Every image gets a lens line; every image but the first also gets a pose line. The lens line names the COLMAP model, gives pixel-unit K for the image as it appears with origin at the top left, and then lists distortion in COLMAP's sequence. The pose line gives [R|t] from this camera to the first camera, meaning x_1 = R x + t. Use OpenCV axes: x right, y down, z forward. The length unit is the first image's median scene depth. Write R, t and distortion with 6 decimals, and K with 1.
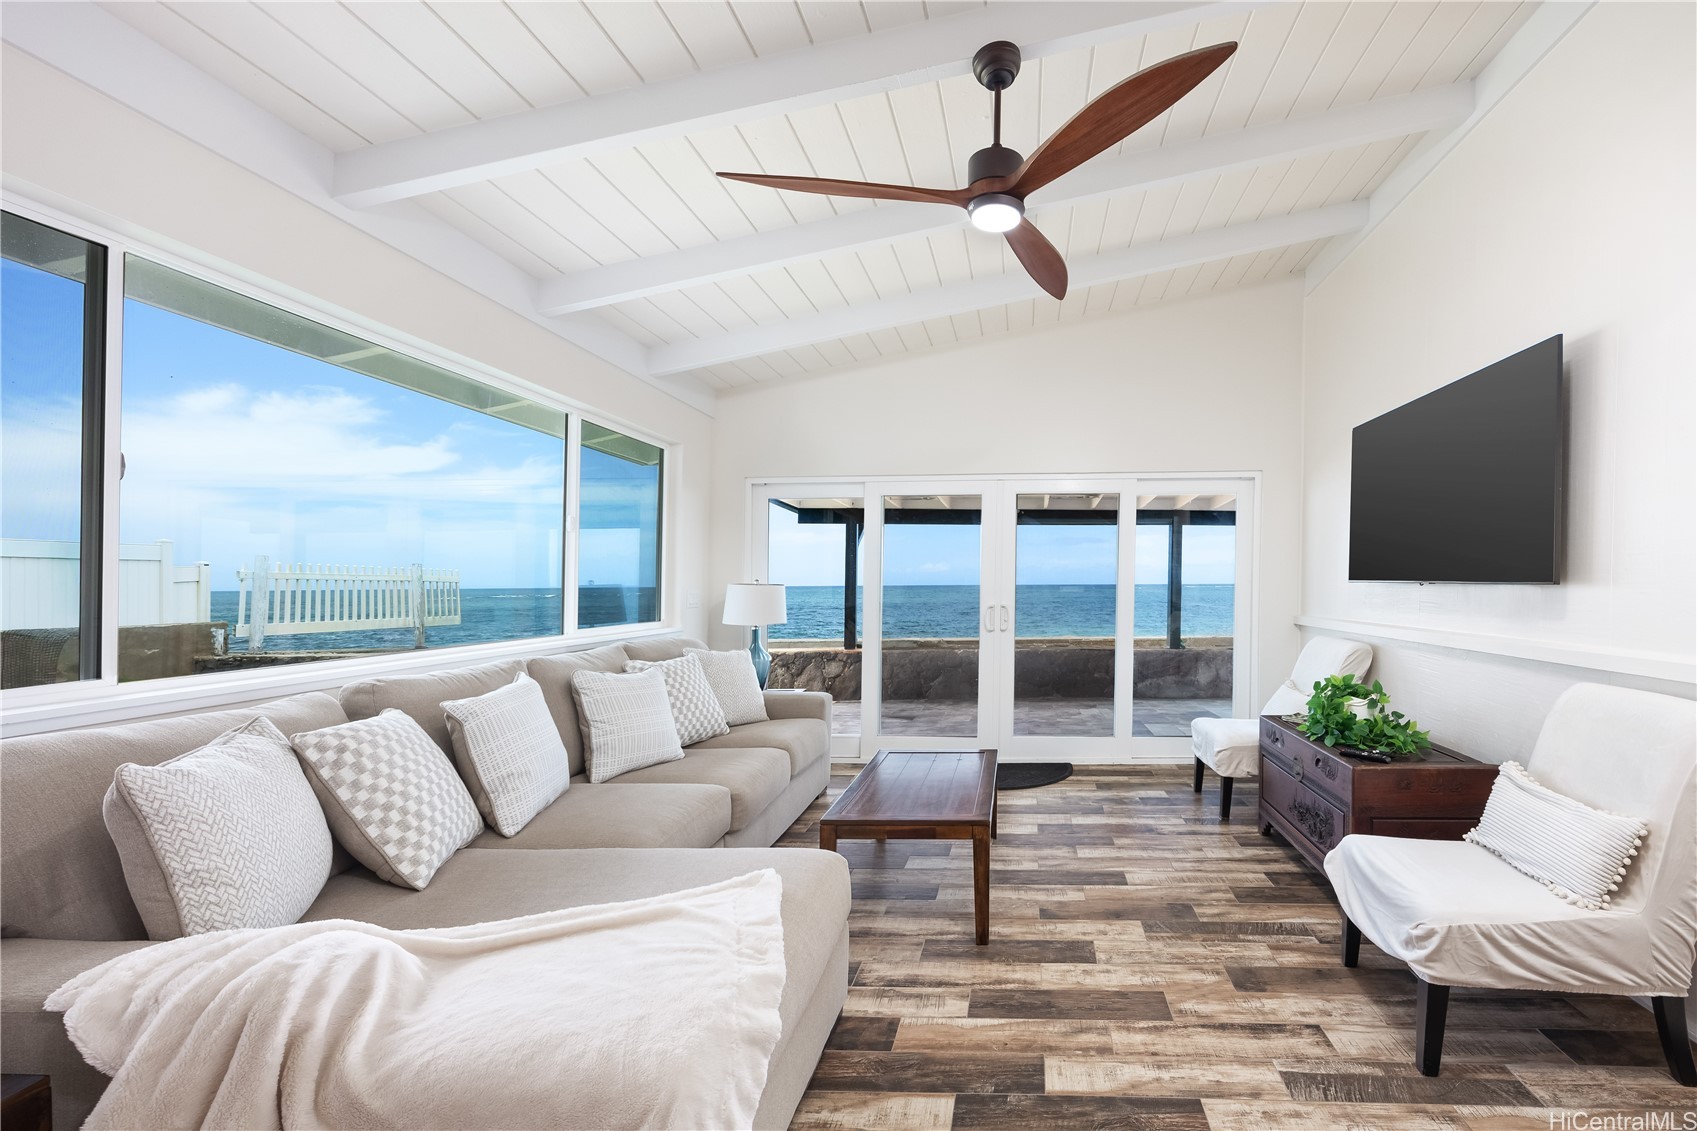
lens RADIAL K [[718.4, 0, 1000.3], [0, 718.4, 590.4], [0, 0, 1]] dist [0.002142, 0.000165]
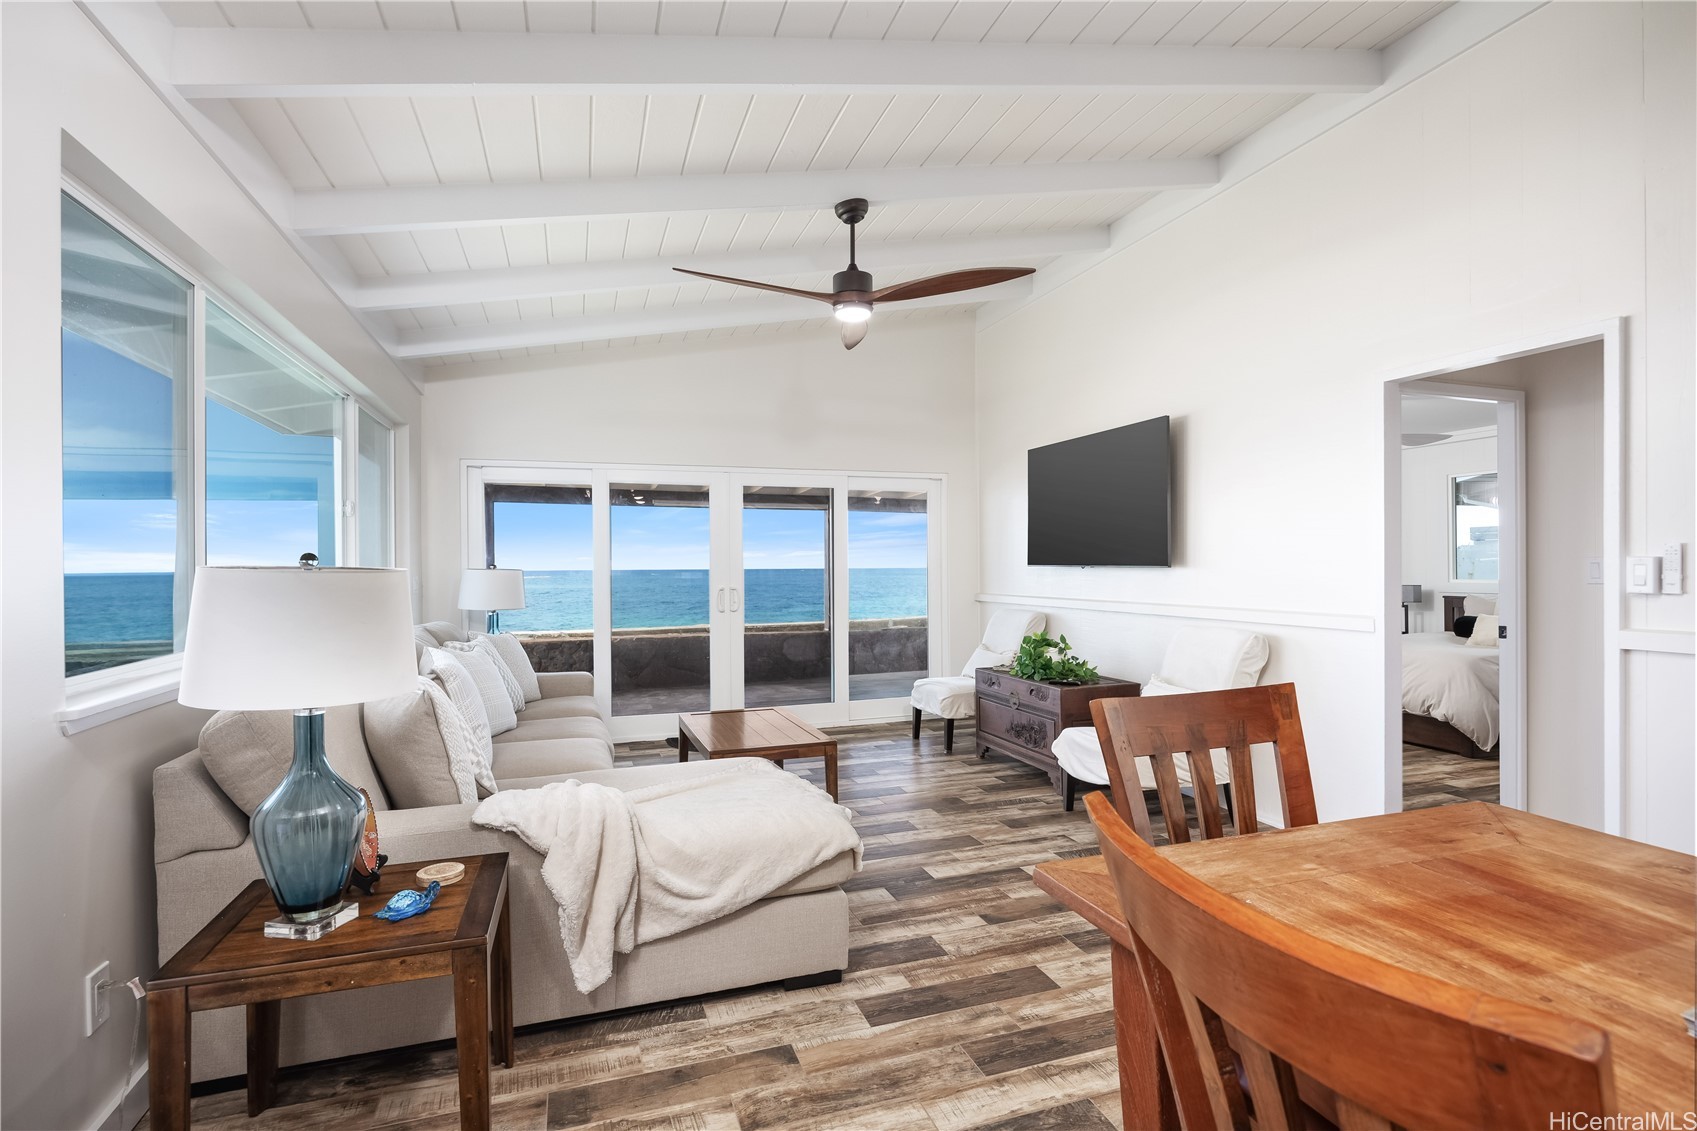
lens RADIAL K [[844.0, 0, 848.5], [0, 844.0, 565.5], [0, 0, 1]] dist [-0.004717, -0.000335]
pose [[0.939409, -0.005981, 0.342746, -0.463649], [0.011204, 0.999849, -0.013261, 0.005033], [-0.342615, 0.016298, 0.939335, -0.447272]]
